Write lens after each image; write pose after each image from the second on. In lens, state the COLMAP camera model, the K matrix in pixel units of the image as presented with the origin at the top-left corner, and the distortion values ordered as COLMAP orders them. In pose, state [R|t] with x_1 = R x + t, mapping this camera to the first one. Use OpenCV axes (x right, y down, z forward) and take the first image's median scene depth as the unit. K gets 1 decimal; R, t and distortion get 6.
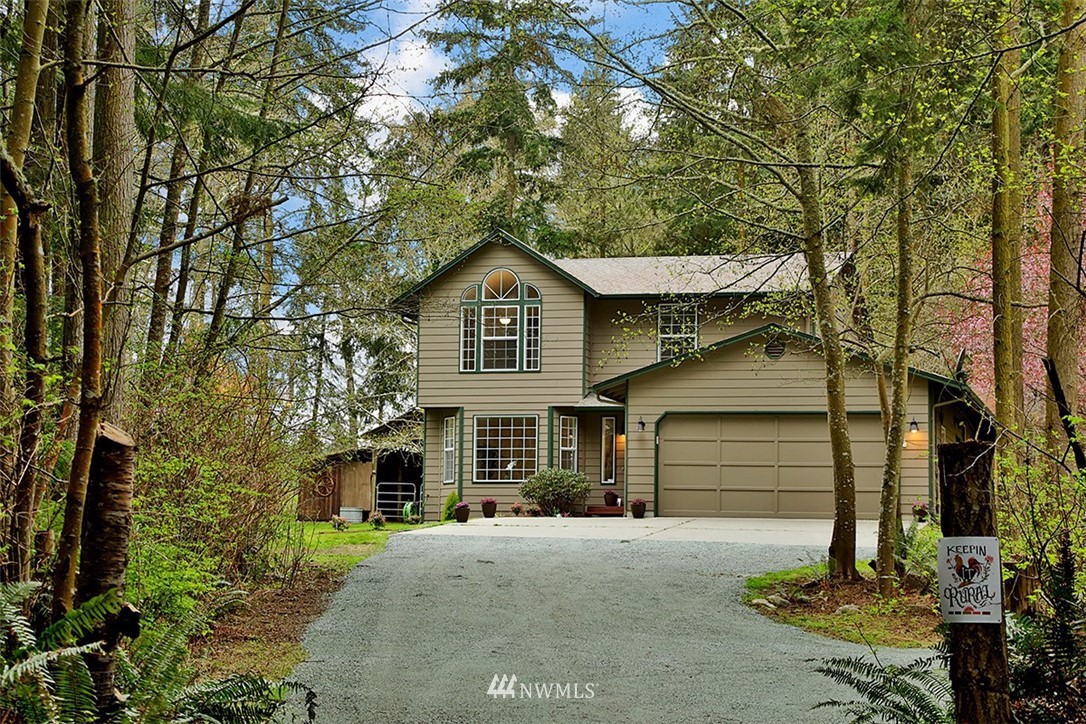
lens RADIAL K [[2325.4, 0, 544.6], [0, 2325.4, 365.8], [0, 0, 1]] dist [0.522888, 0.000000]
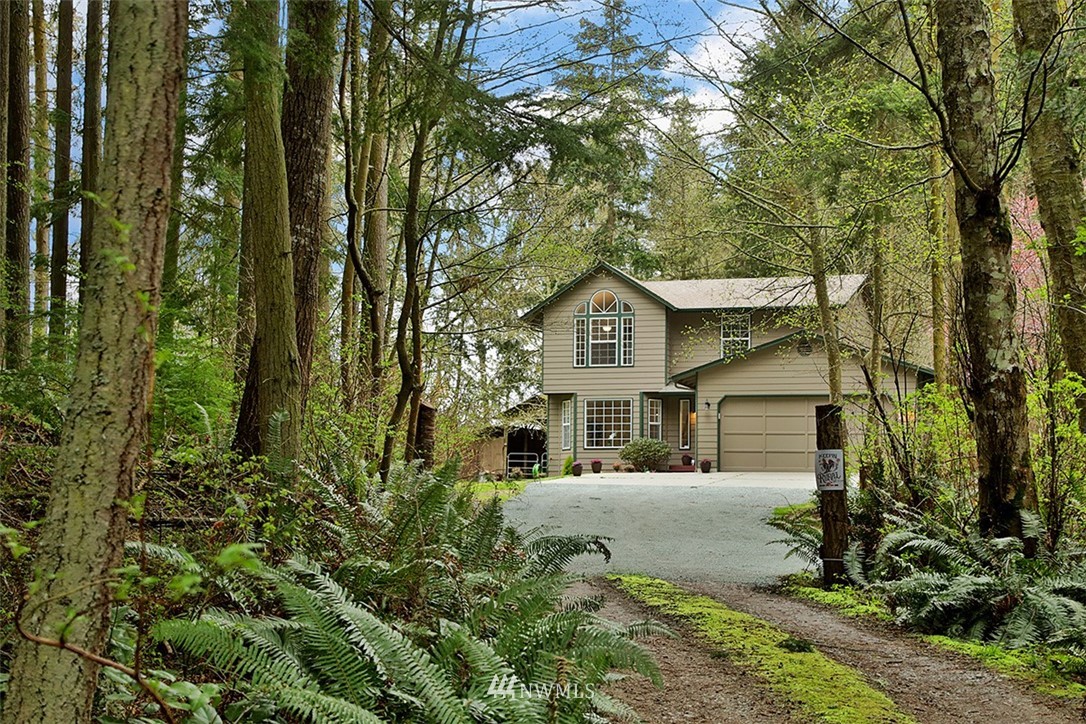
lens RADIAL K [[2019.1, 0, 539.3], [0, 2019.1, 367.2], [0, 0, 1]] dist [0.239968, 0.000000]
pose [[0.998687, -0.007372, -0.050700, 0.002947], [0.007590, 0.999963, 0.004118, -0.002207], [0.050667, -0.004497, 0.998705, -0.171117]]
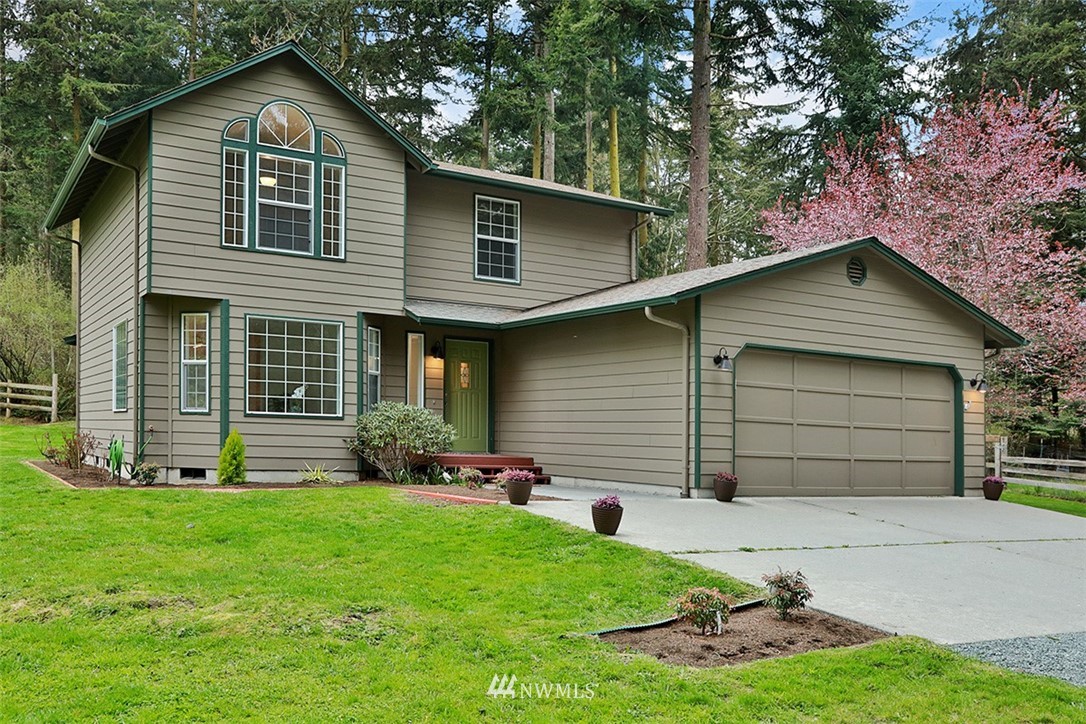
lens RADIAL K [[1024.2, 0, 544.2], [0, 1024.2, 418.1], [0, 0, 1]] dist [0.032723, 0.000000]
pose [[0.693041, 0.017785, 0.720679, -0.183649], [-0.091666, 0.993755, 0.063627, 0.024425], [-0.715047, -0.110157, 0.690343, 0.735007]]
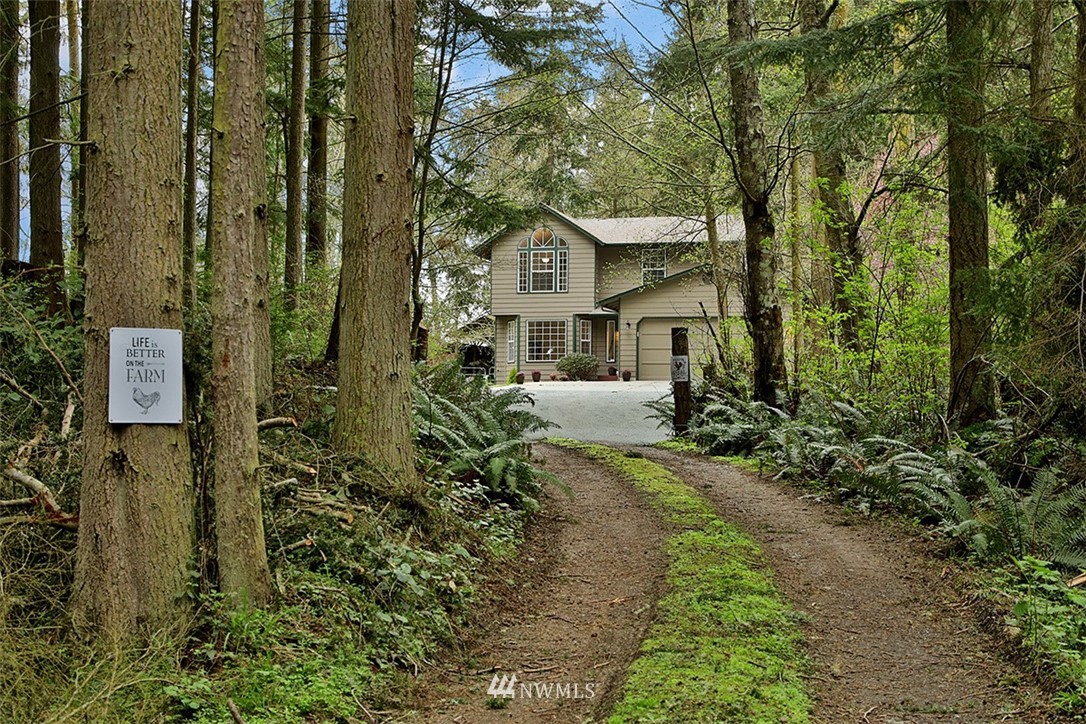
lens RADIAL K [[2019.1, 0, 543.1], [0, 2019.1, 356.4], [0, 0, 1]] dist [0.239968, 0.000000]
pose [[0.999748, -0.006827, -0.021389, 0.010409], [0.007667, 0.999192, 0.039443, -0.008338], [0.021102, -0.039597, 0.998993, -0.384003]]
